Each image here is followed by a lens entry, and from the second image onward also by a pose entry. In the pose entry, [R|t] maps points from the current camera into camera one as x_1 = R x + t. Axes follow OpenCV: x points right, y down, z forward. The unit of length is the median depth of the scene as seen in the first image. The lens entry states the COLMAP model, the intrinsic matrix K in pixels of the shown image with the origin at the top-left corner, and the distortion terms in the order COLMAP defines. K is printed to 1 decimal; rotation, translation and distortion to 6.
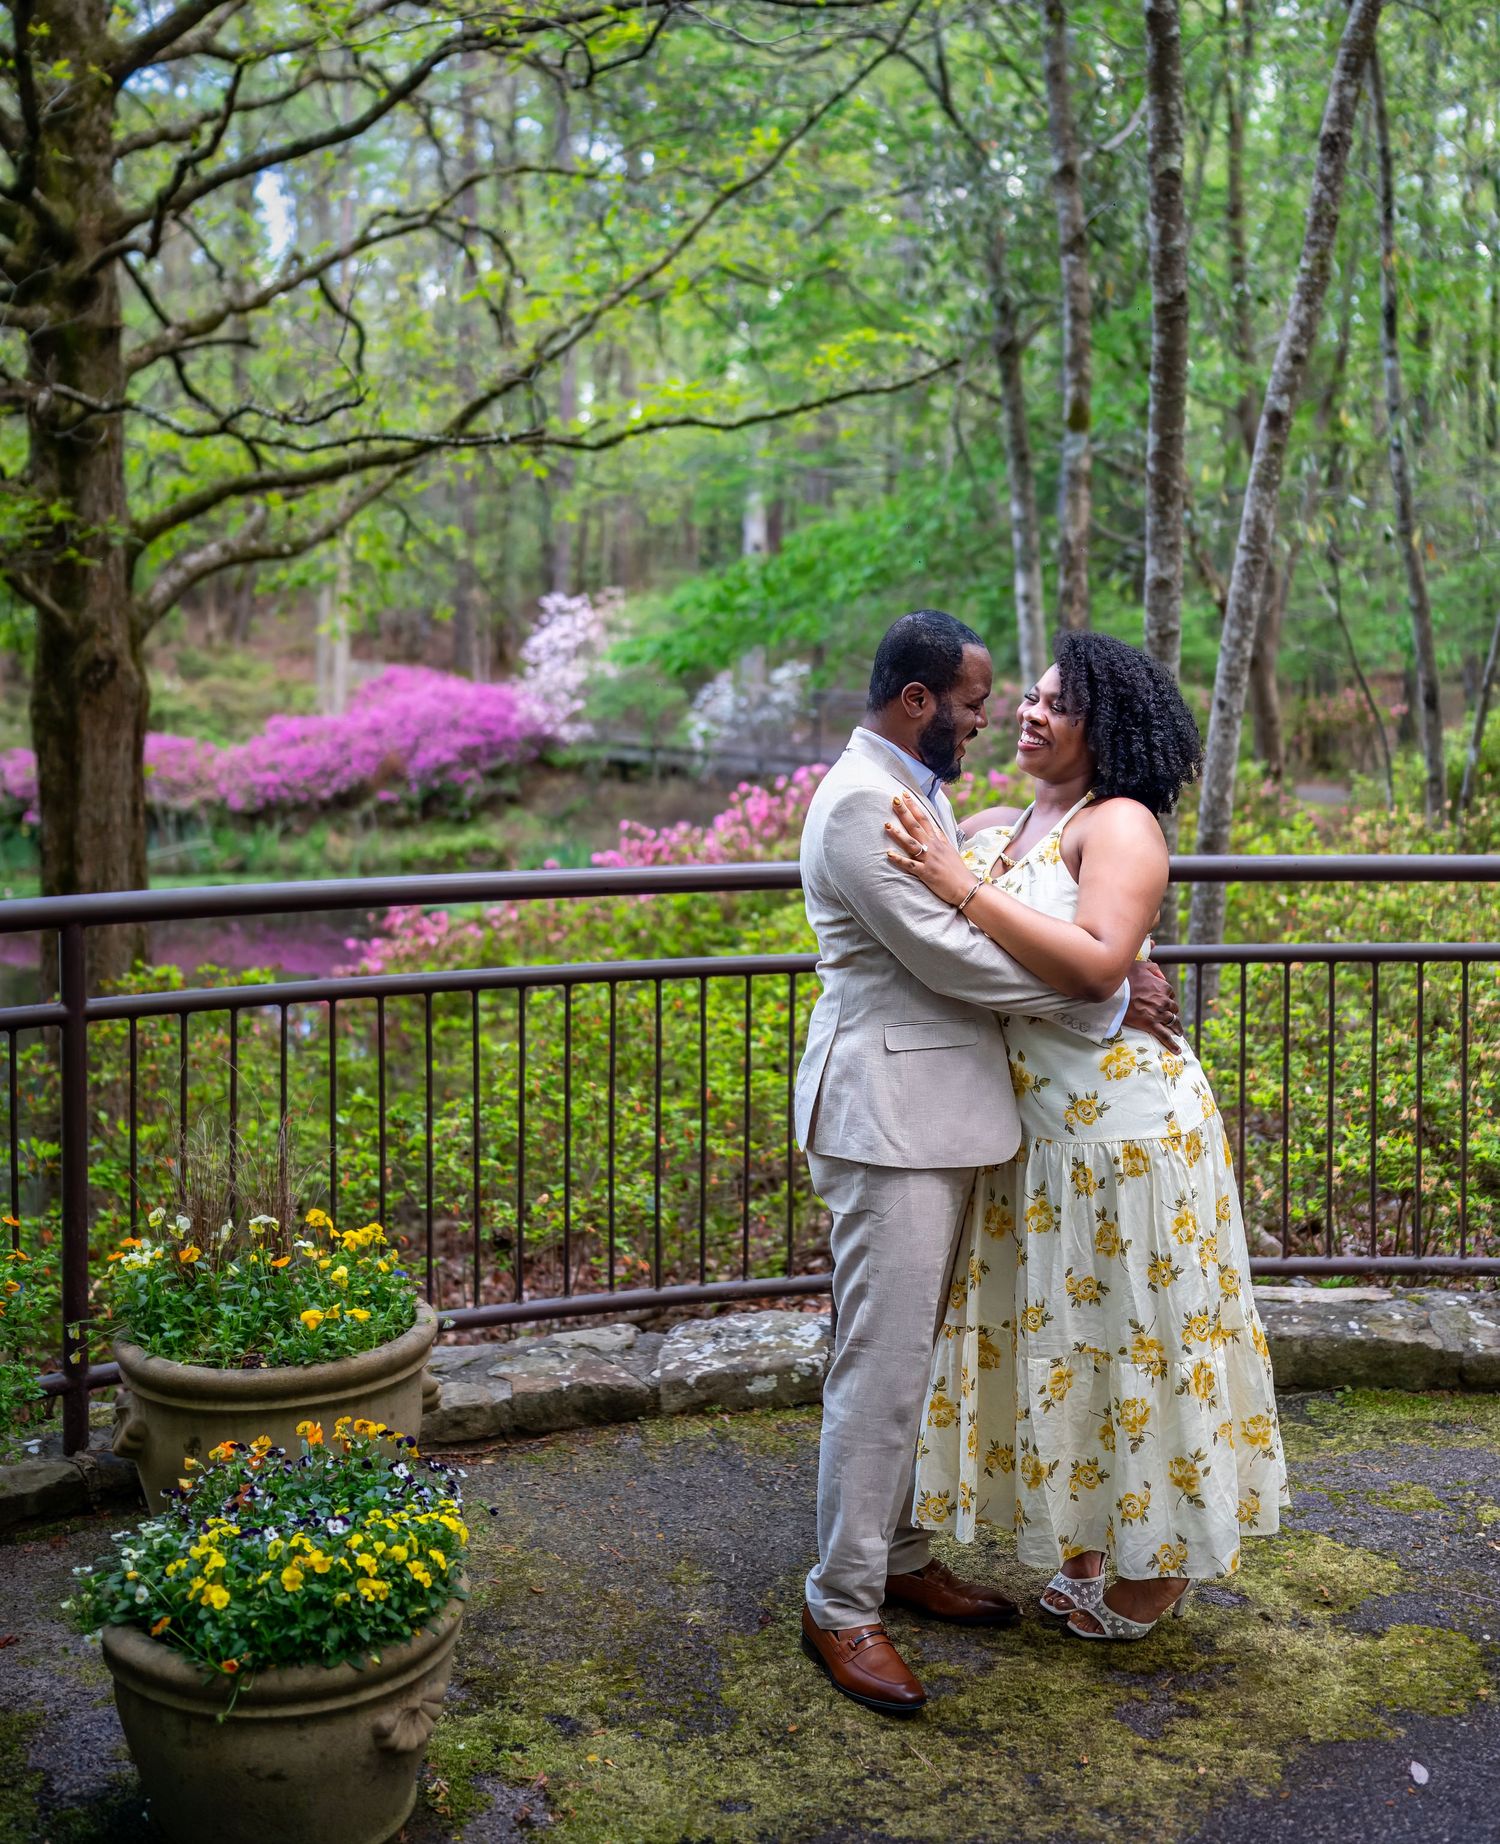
lens RADIAL K [[2276.1, 0, 741.4], [0, 2276.1, 707.9], [0, 0, 1]] dist [-0.014369, 0.044950]
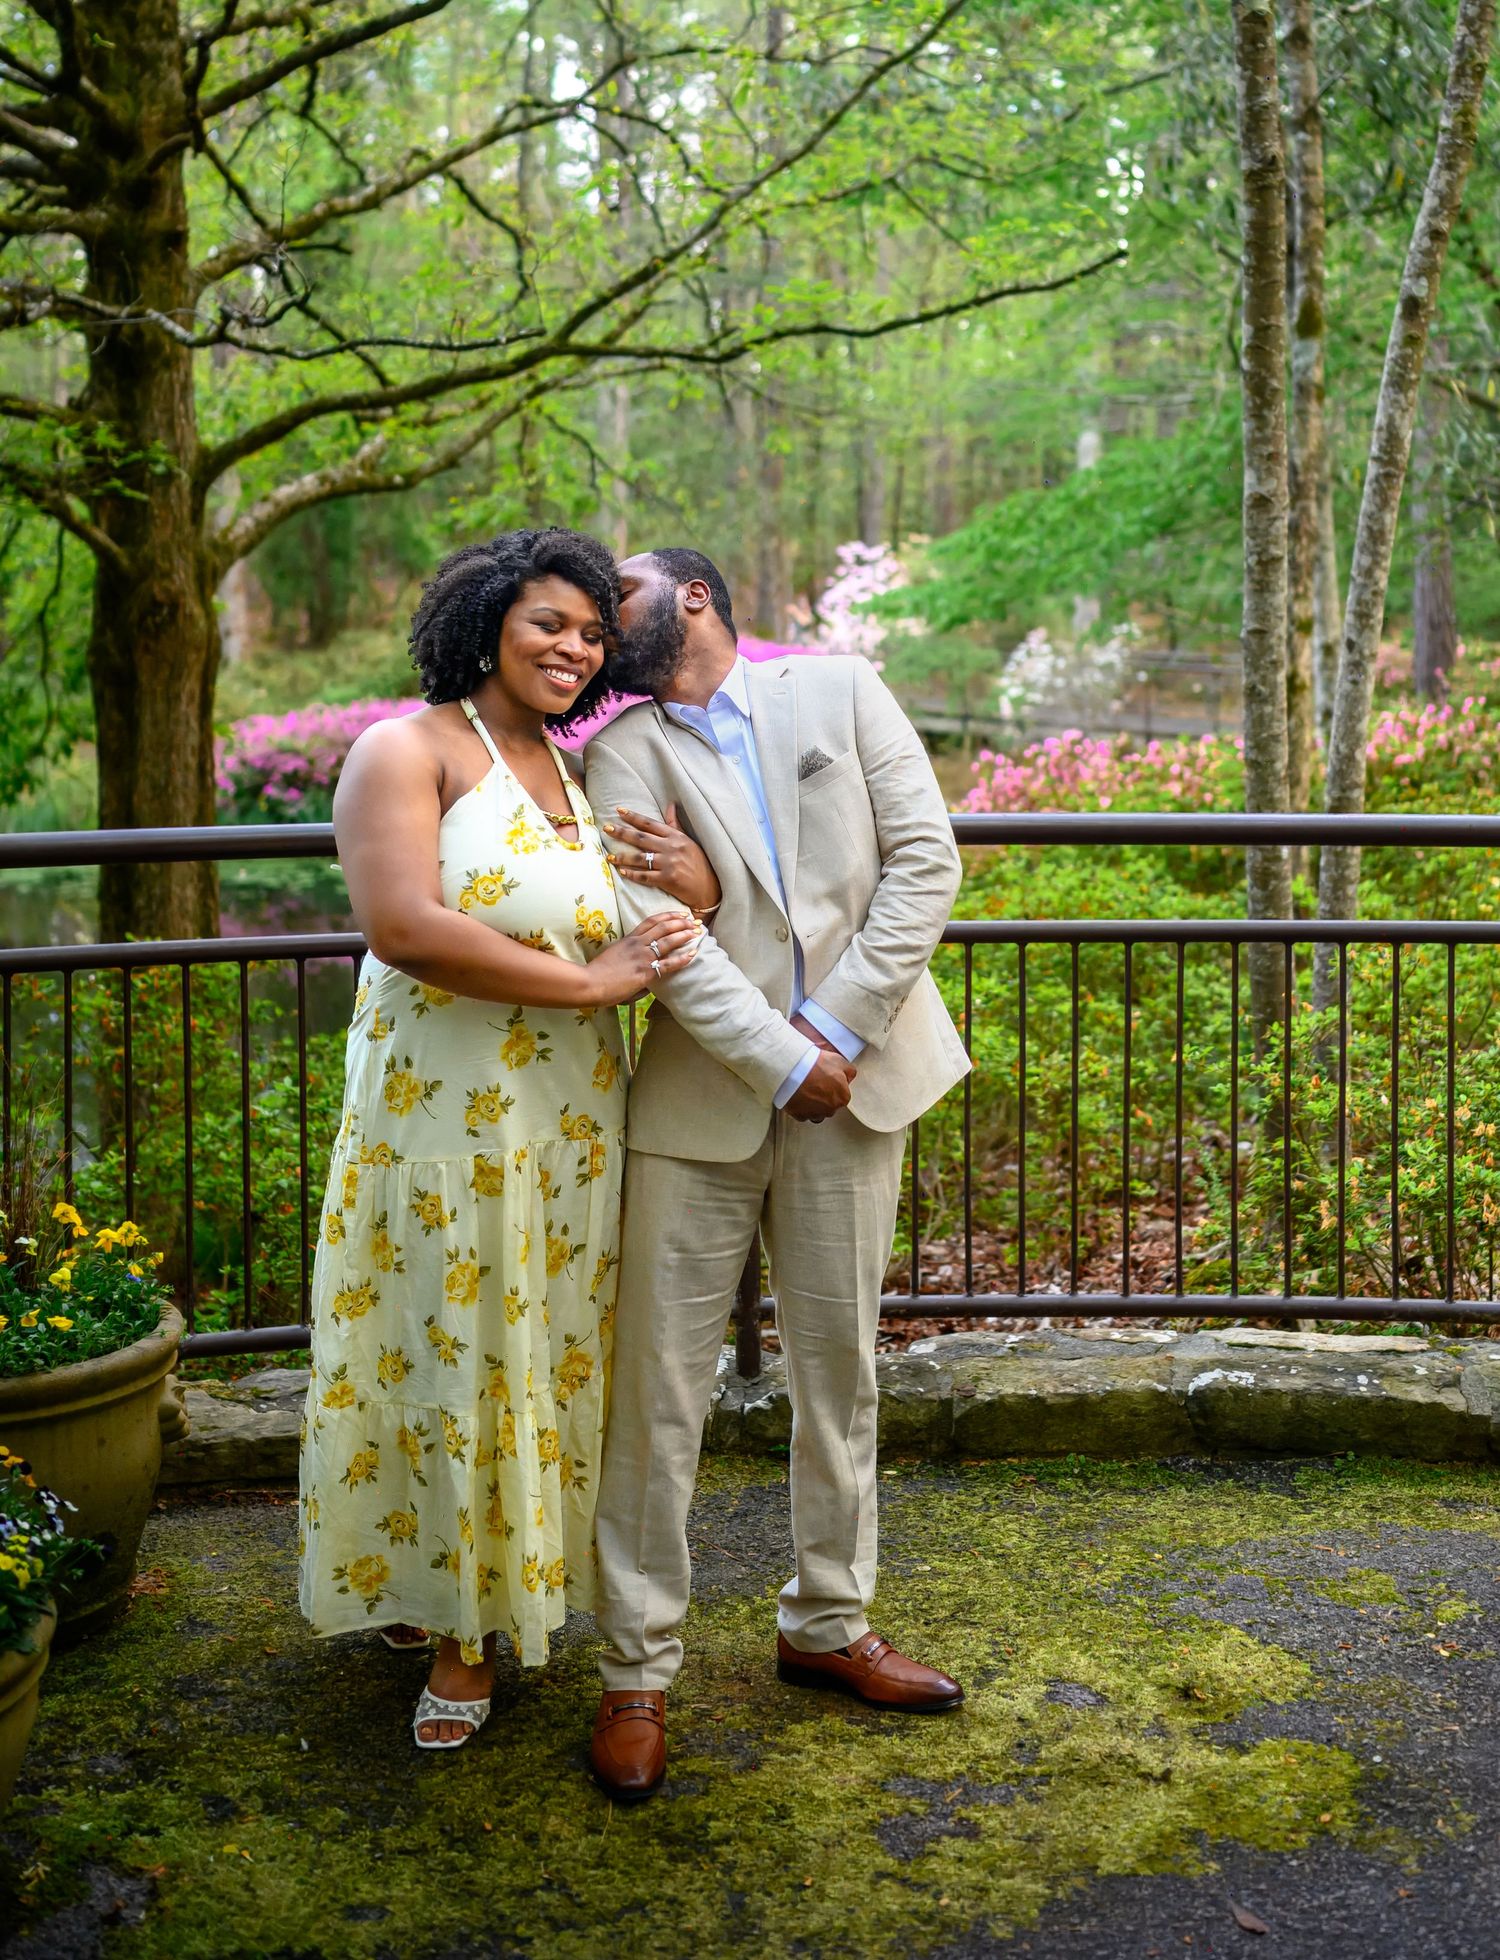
lens RADIAL K [[2574.7, 0, 843.1], [0, 2574.7, 642.1], [0, 0, 1]] dist [-0.017774, 0.047763]
pose [[0.993698, -0.000211, -0.112089, 0.194804], [-0.001303, 0.999909, -0.013429, 0.015676], [0.112081, 0.013490, 0.993607, 0.043597]]
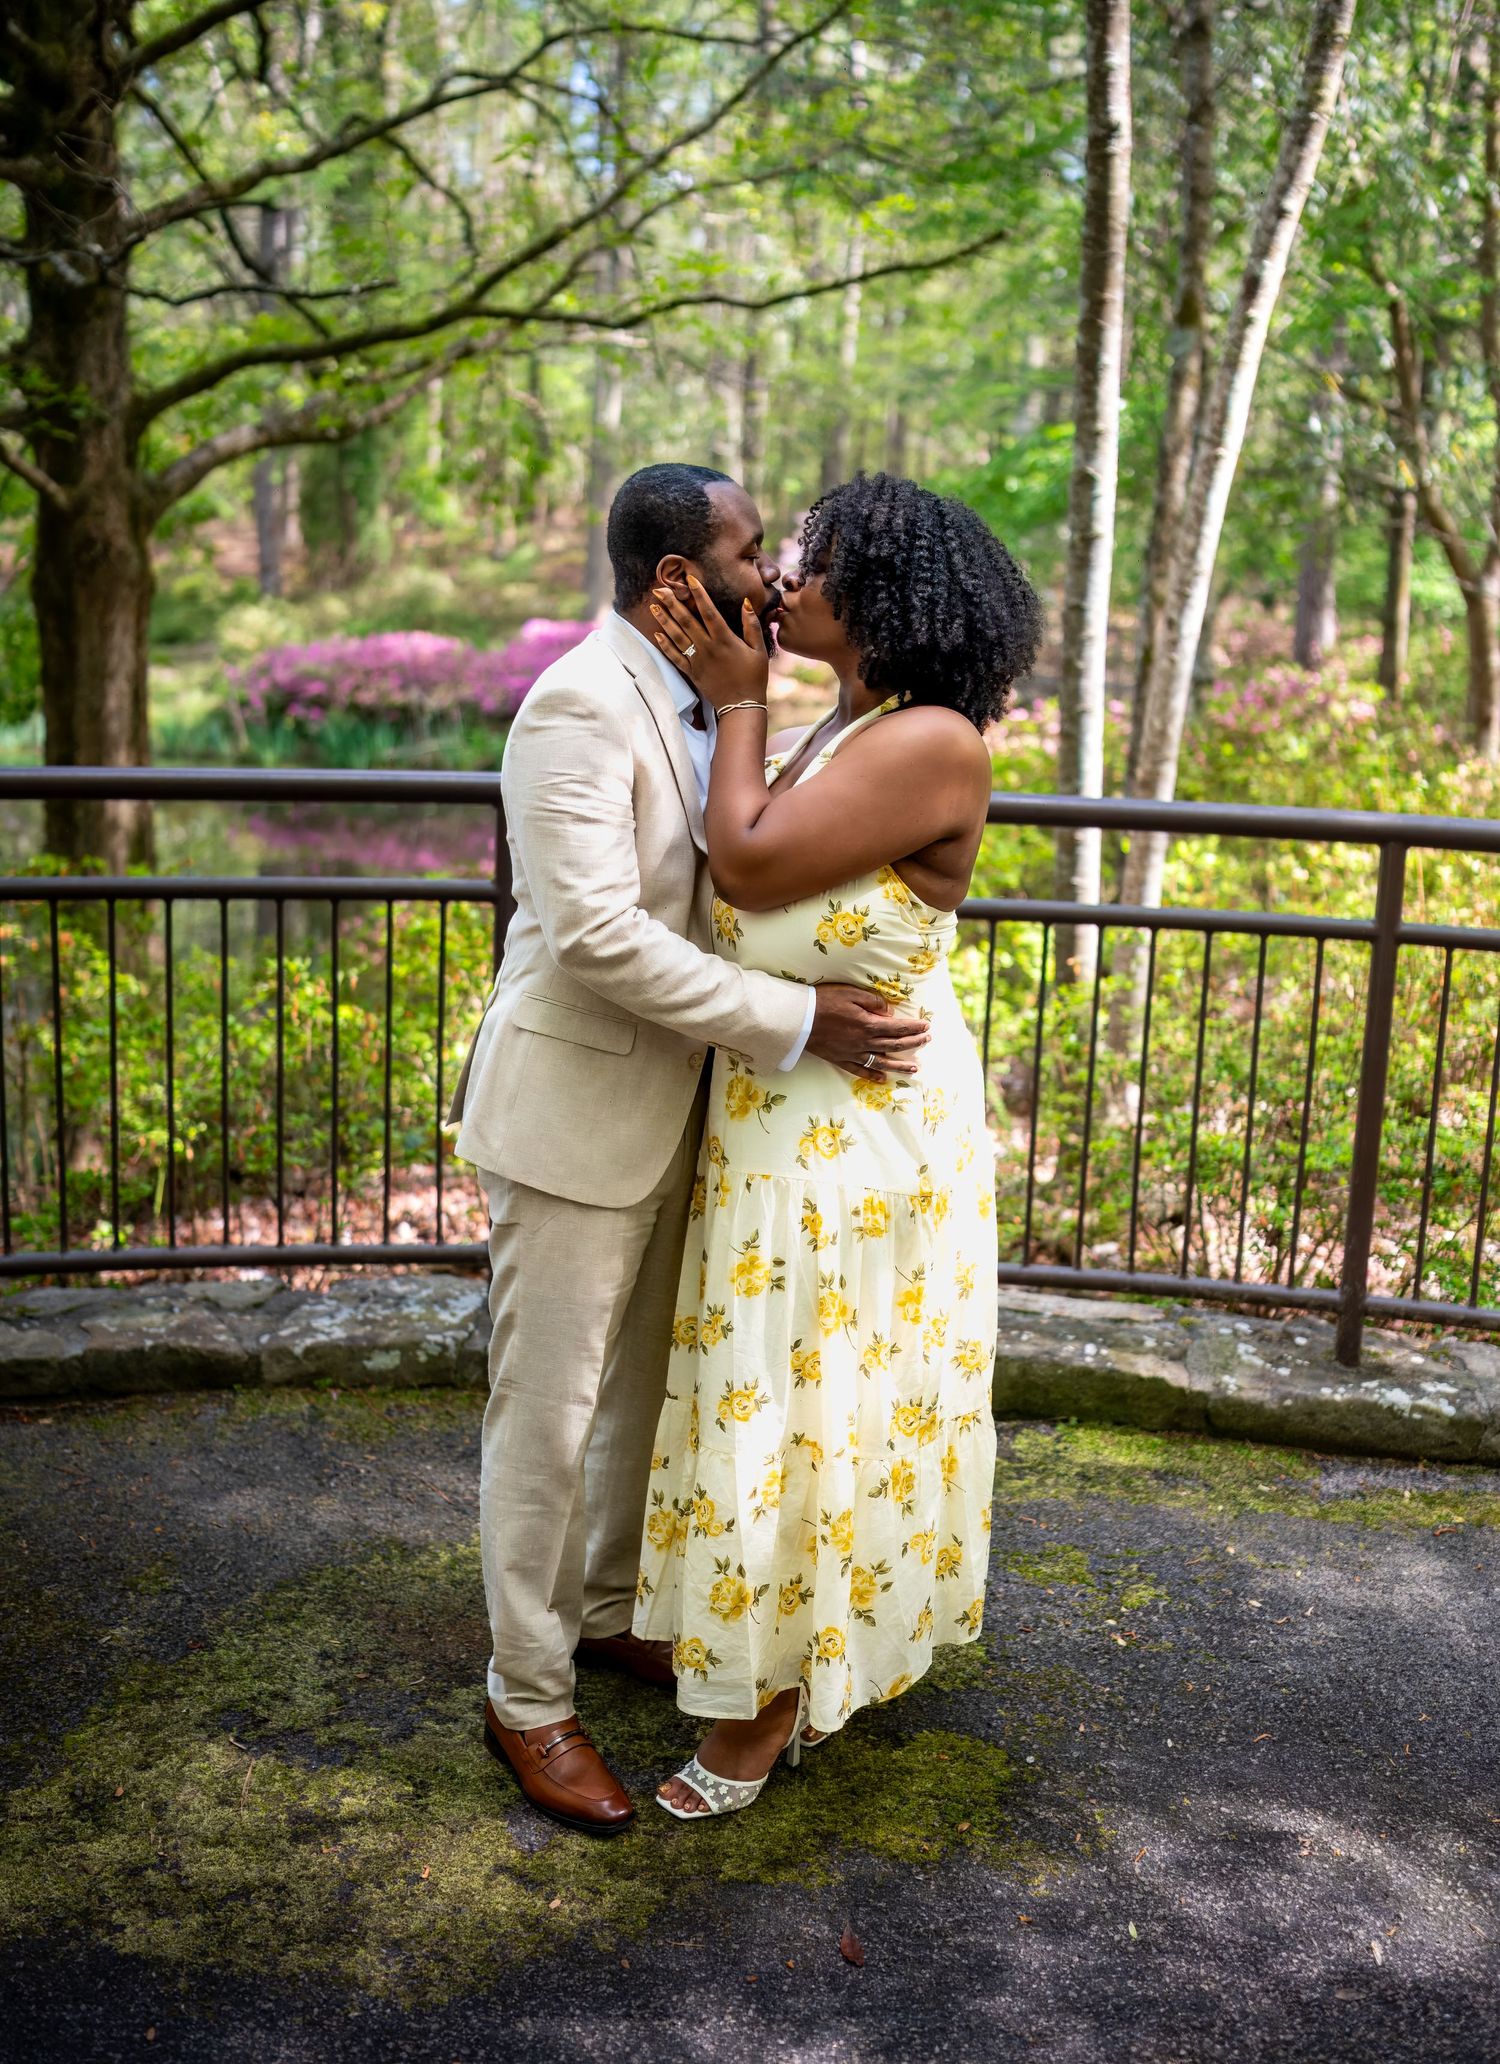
lens RADIAL K [[2180.6, 0, 748.4], [0, 2180.6, 941.4], [0, 0, 1]] dist [-0.017262, 0.048269]
pose [[0.988734, 0.059824, -0.137208, 0.256931], [-0.039960, 0.988885, 0.143210, 0.008789], [0.144251, -0.136114, 0.980135, 0.210963]]
